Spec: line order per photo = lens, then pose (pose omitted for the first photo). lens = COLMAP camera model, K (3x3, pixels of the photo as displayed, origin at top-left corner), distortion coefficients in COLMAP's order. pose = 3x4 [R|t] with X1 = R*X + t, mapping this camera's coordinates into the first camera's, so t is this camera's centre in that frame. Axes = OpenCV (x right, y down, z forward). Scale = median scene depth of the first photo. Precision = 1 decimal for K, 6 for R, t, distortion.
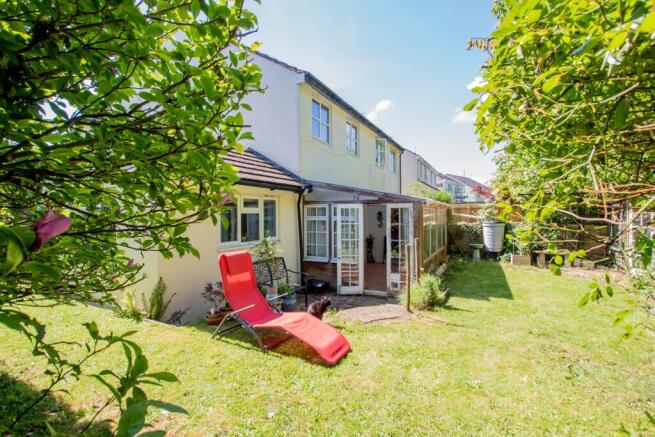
lens RADIAL K [[328.5, 0, 317.6], [0, 328.5, 219.4], [0, 0, 1]] dist [-0.003986, 0.000161]
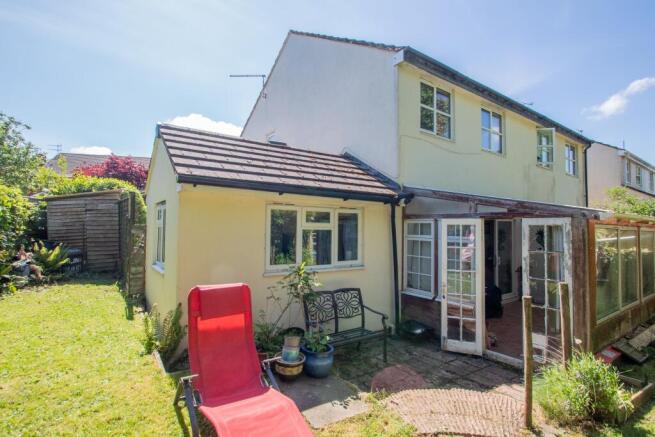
lens RADIAL K [[328.5, 0, 317.6], [0, 328.5, 219.4], [0, 0, 1]] dist [-0.003986, 0.000161]
pose [[0.886315, 0.003463, -0.463070, 0.147742], [-0.025069, 0.998864, -0.040513, -0.010103], [0.462403, 0.047516, 0.885396, 0.254516]]
